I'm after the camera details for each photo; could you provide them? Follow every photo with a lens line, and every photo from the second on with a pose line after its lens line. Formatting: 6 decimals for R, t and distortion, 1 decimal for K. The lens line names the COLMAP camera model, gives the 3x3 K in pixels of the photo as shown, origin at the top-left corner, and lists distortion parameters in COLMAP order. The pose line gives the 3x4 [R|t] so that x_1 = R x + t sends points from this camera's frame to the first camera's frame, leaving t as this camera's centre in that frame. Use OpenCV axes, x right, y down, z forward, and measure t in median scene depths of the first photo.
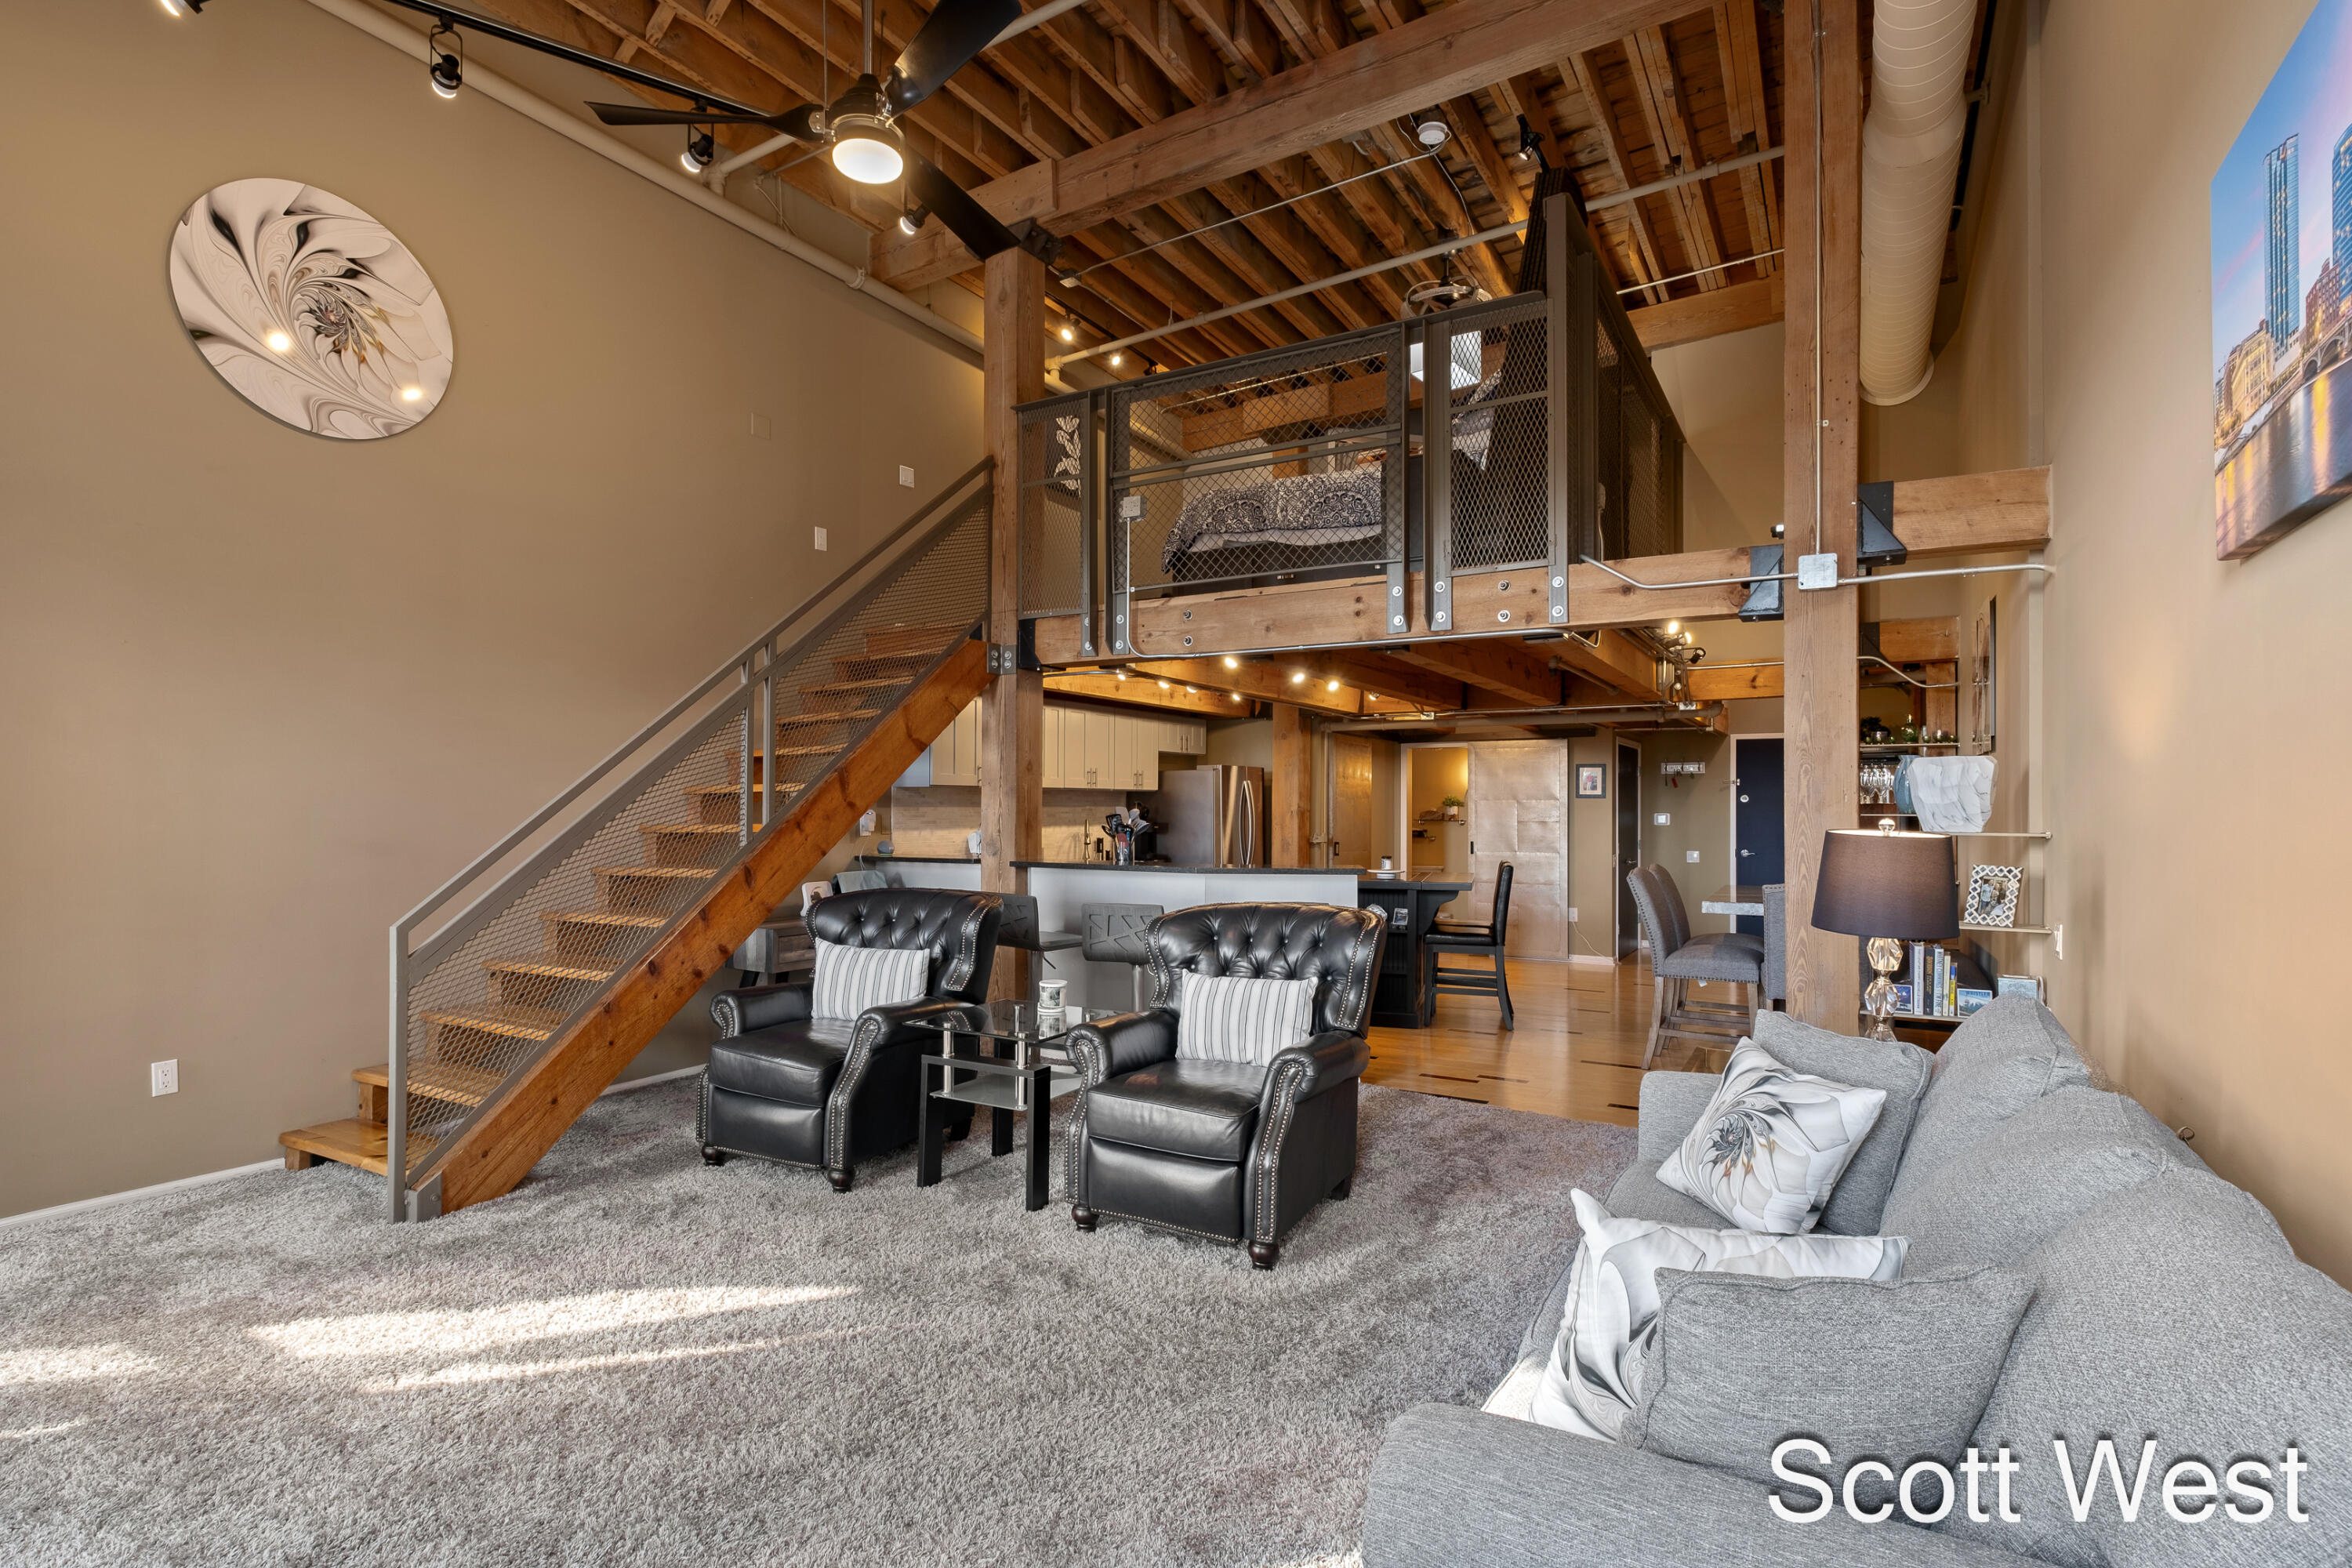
lens RADIAL K [[1105.0, 0, 1174.4], [0, 1105.0, 801.6], [0, 0, 1]] dist [0.002006, 0.000274]
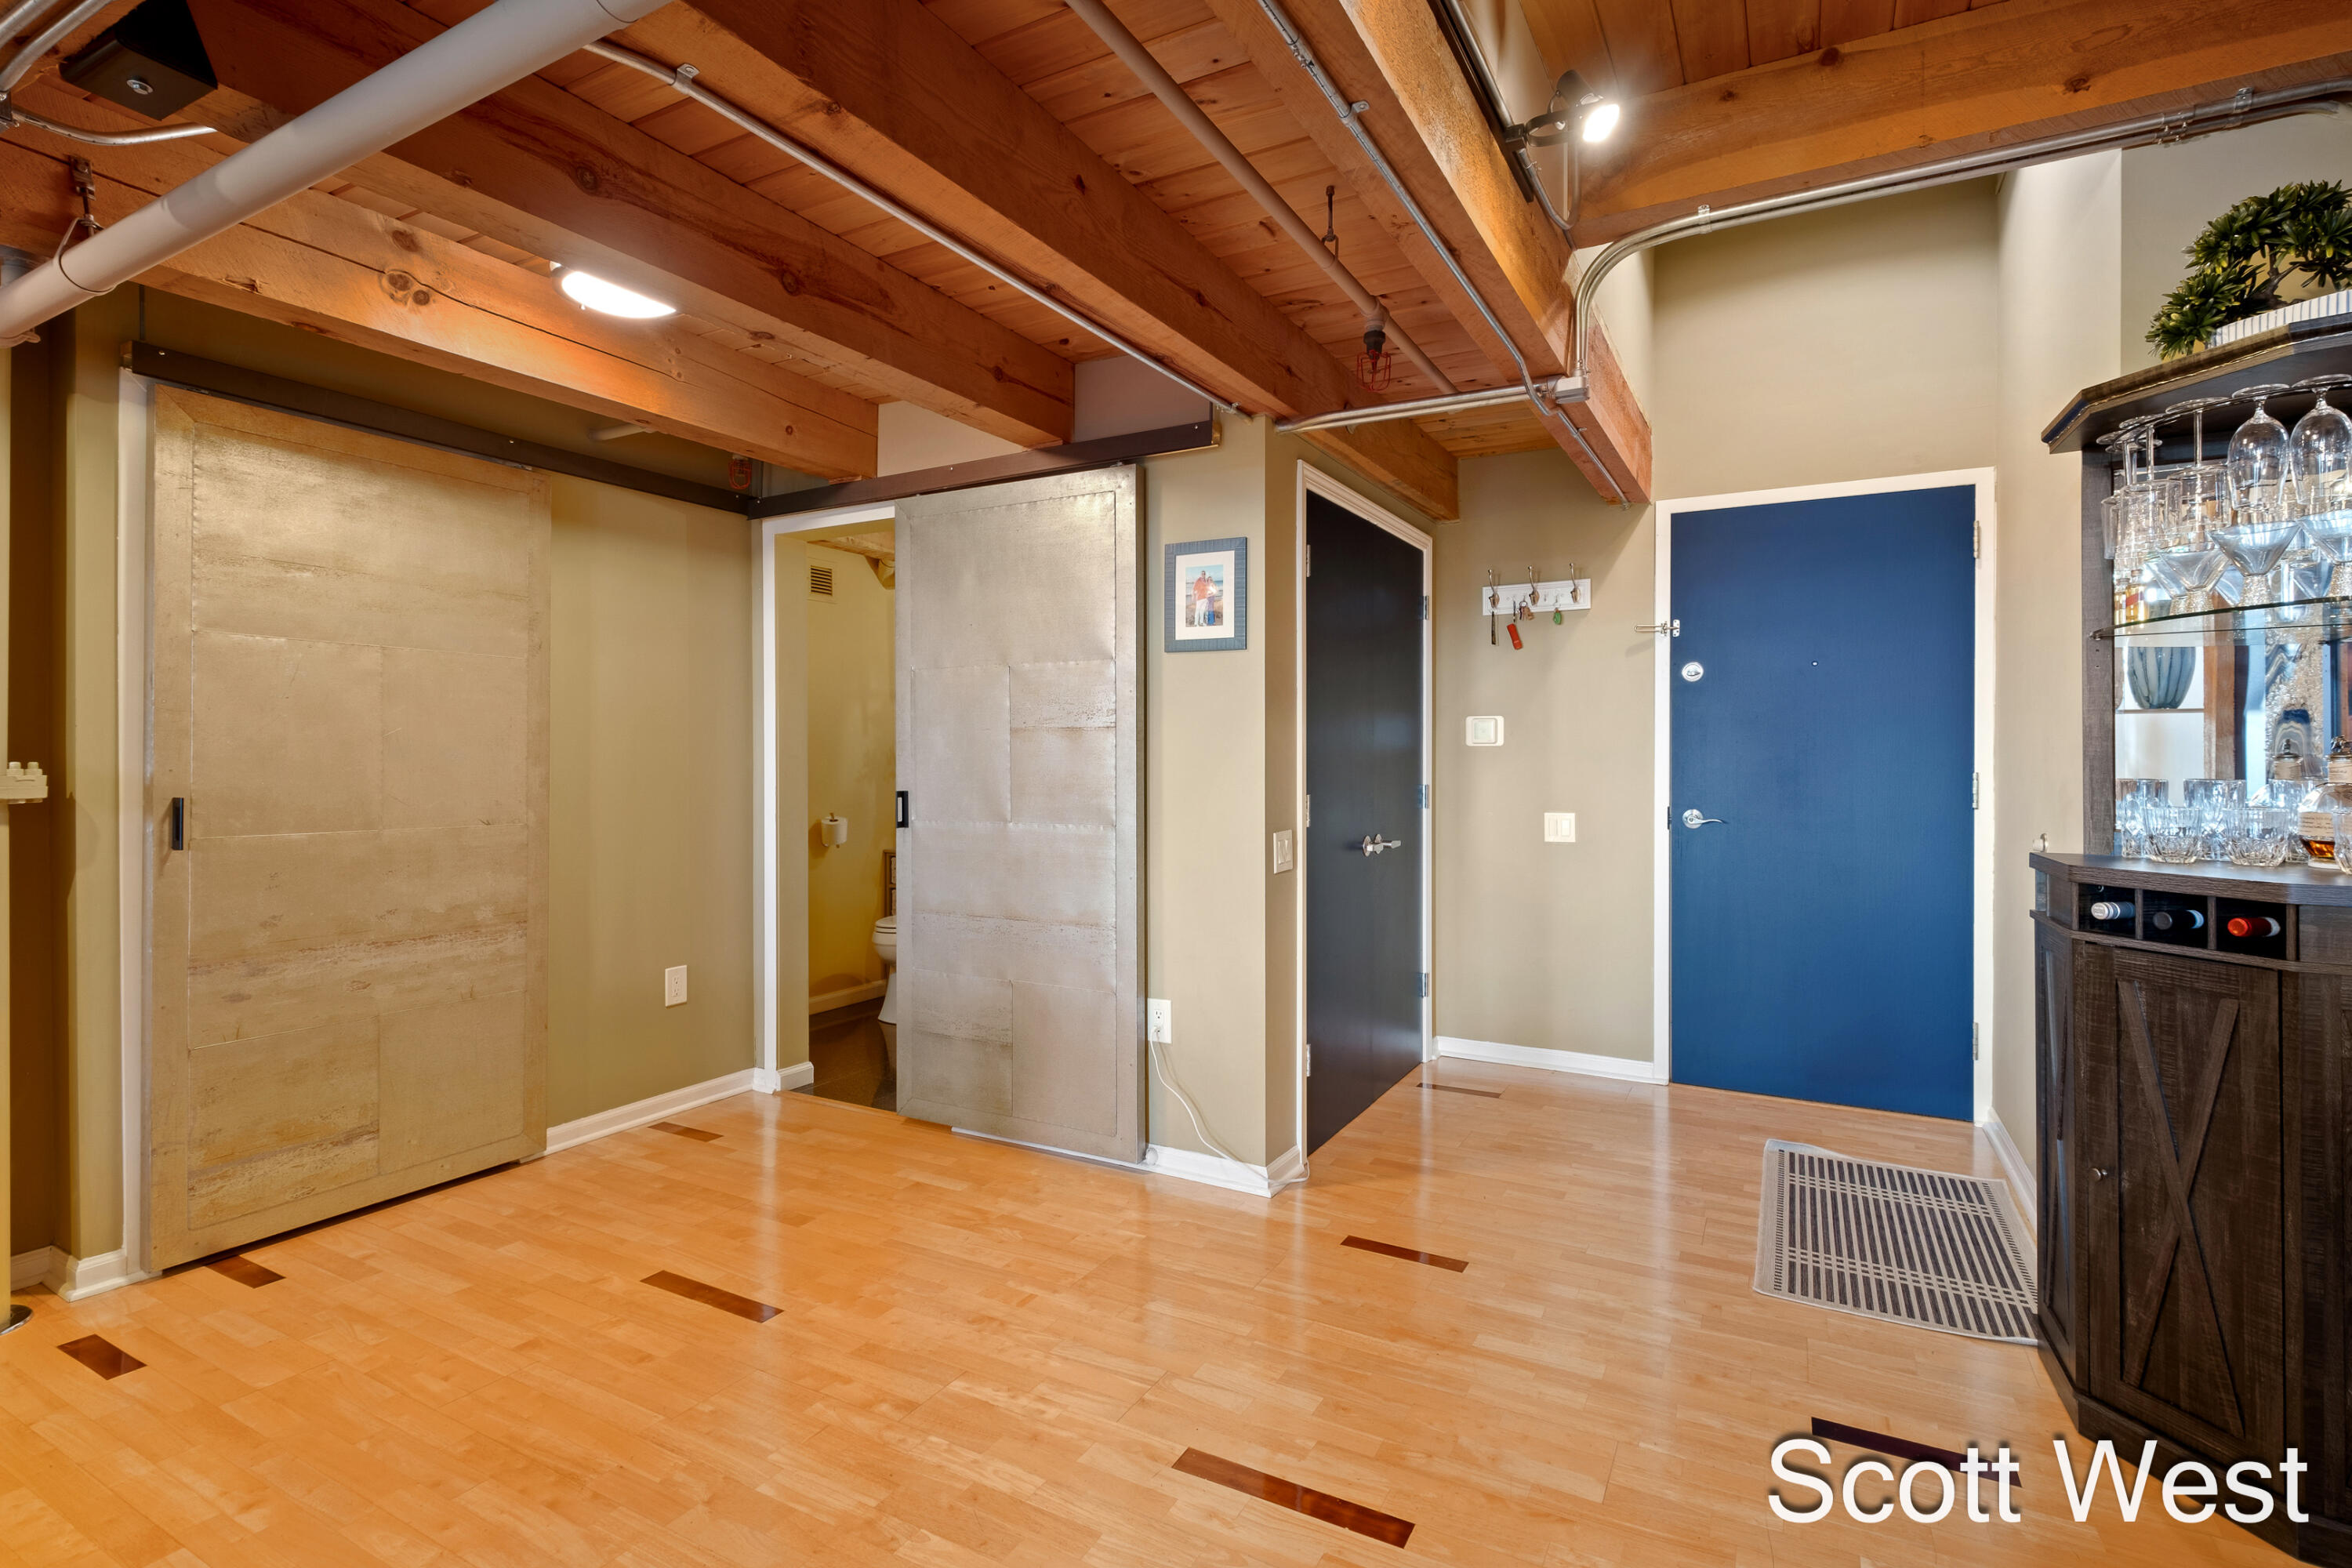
lens RADIAL K [[1111.6, 0, 1177.4], [0, 1111.6, 762.1], [0, 0, 1]] dist [0.018850, -0.000088]
pose [[0.999218, -0.003896, 0.039343, 0.399785], [0.003435, 0.999925, 0.011772, 0.027638], [-0.039386, -0.011628, 0.999156, 0.770436]]
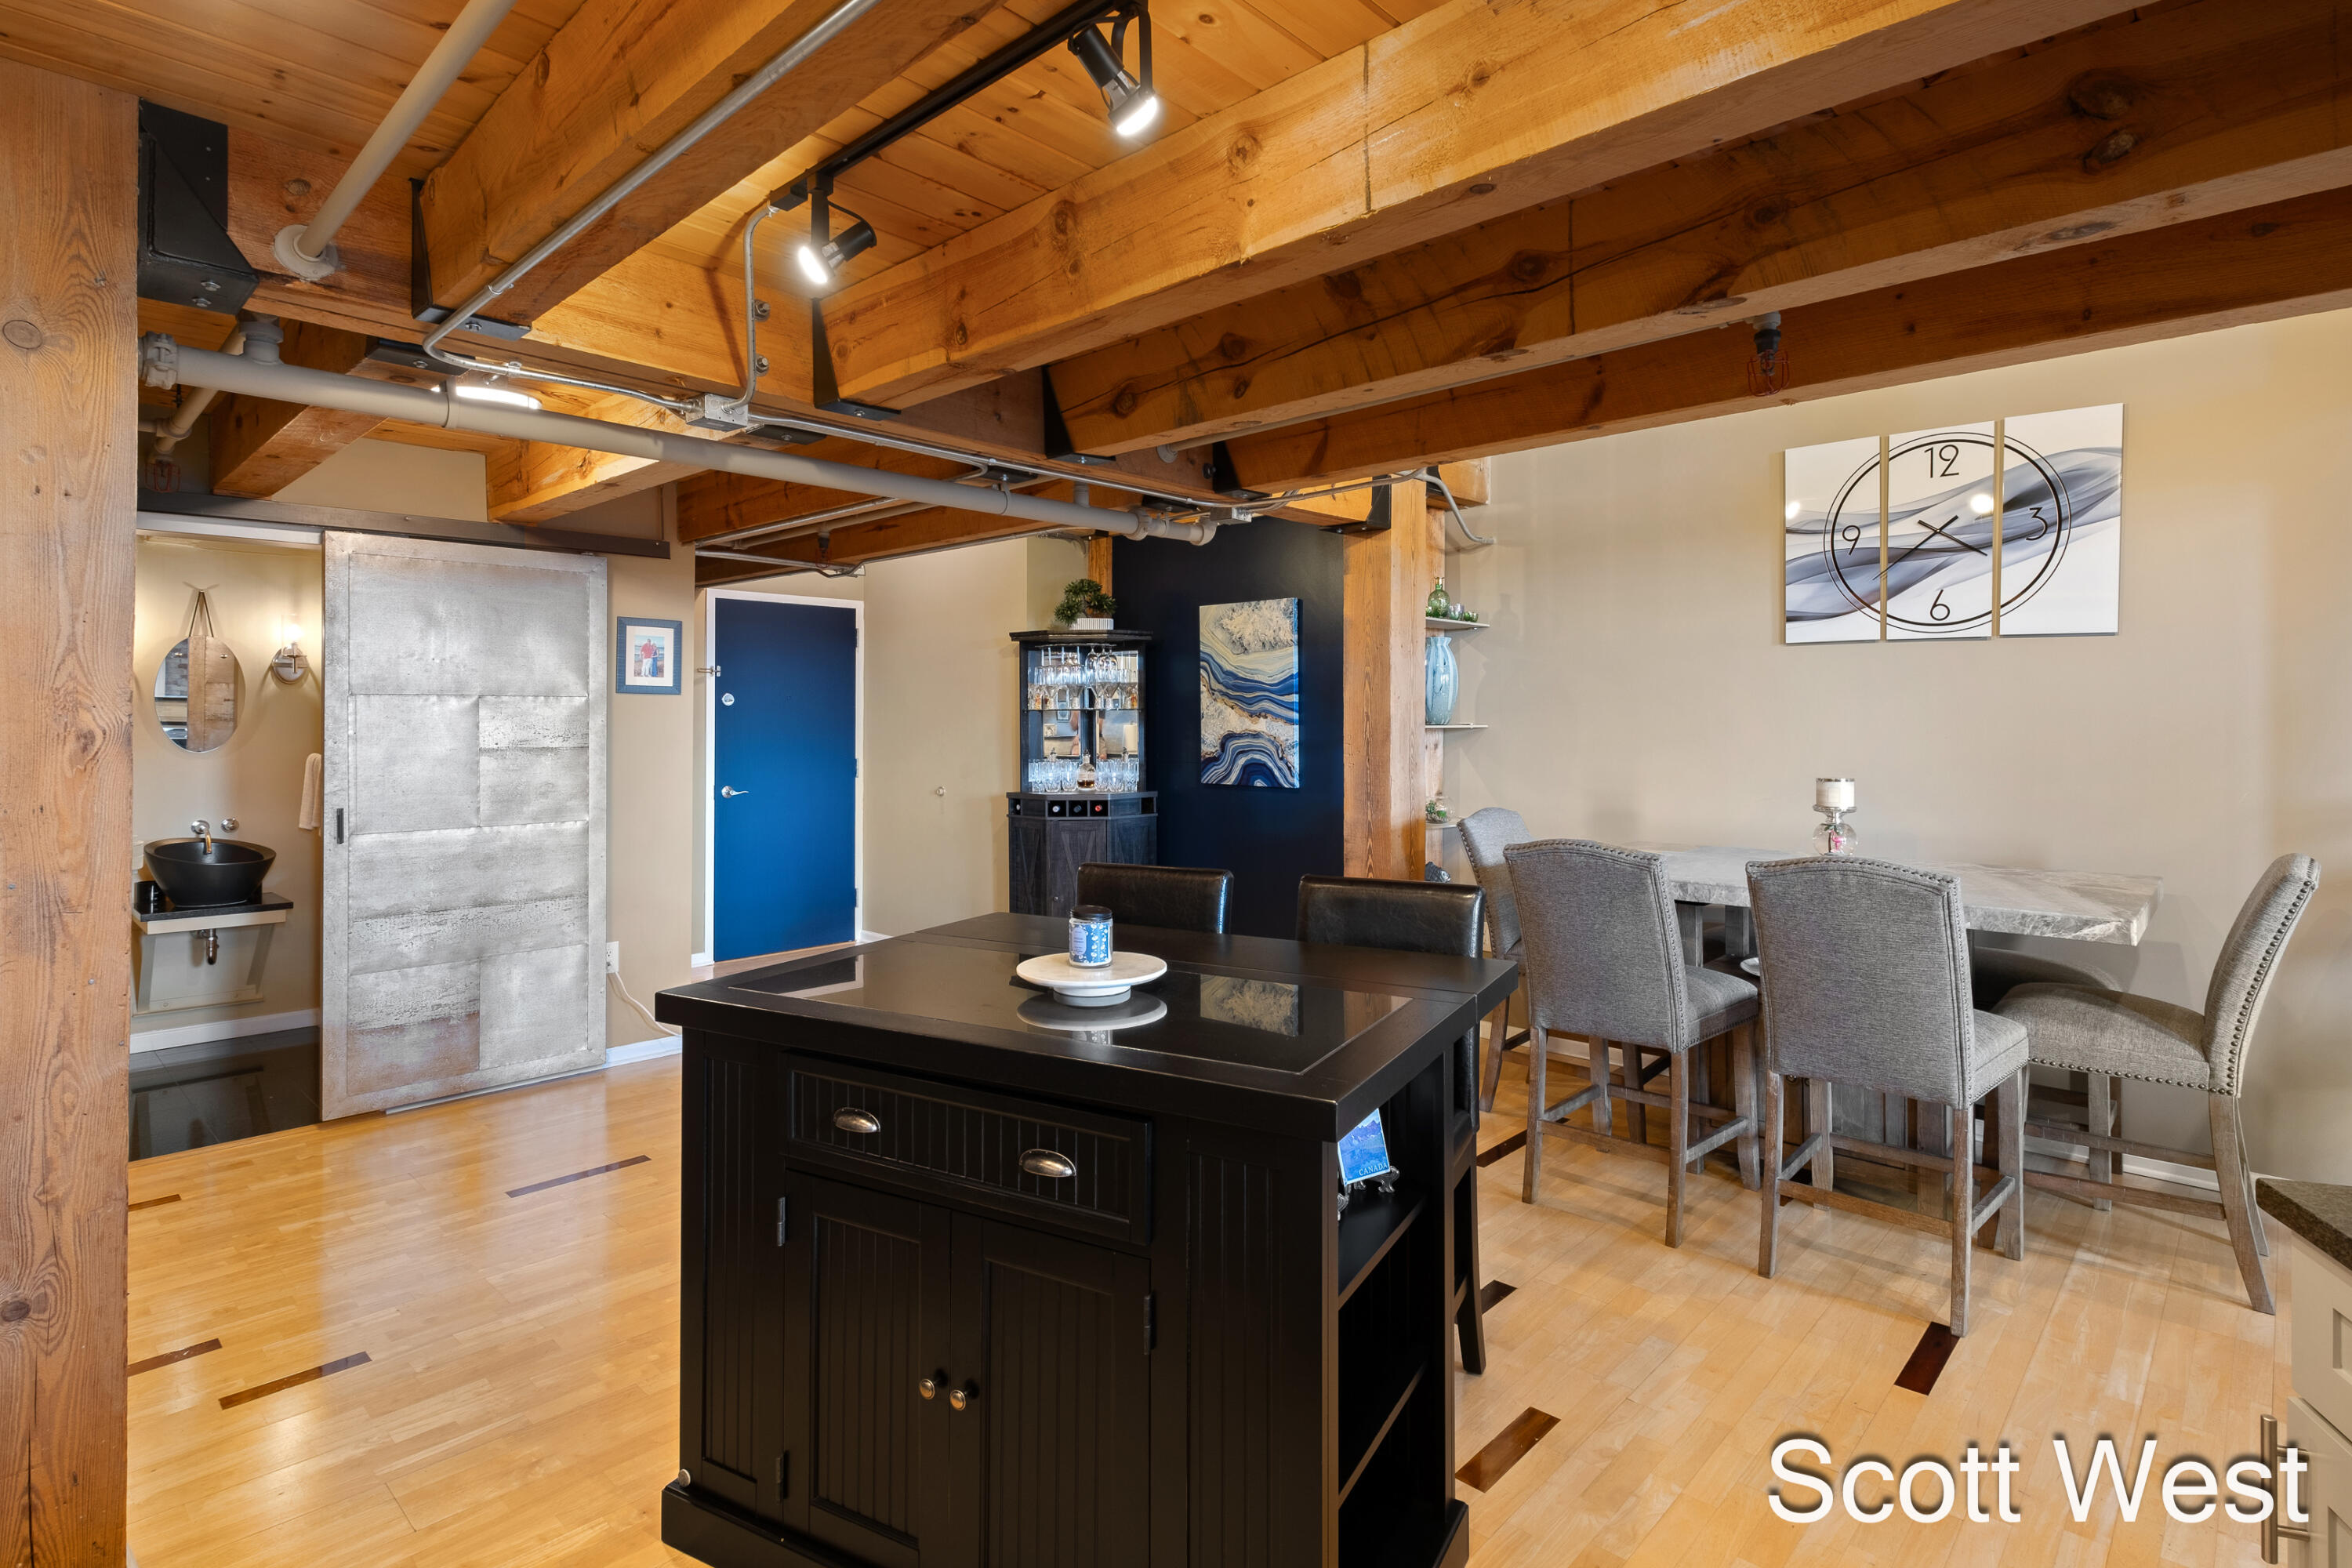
lens RADIAL K [[1180.0, 0, 1176.9], [0, 1180.0, 722.1], [0, 0, 1]] dist [0.006360, 0.000962]
pose [[0.212655, -0.006966, 0.977102, -0.059958], [-0.004470, 0.999957, 0.008101, 0.003902], [-0.977117, -0.006090, 0.212615, 0.769971]]
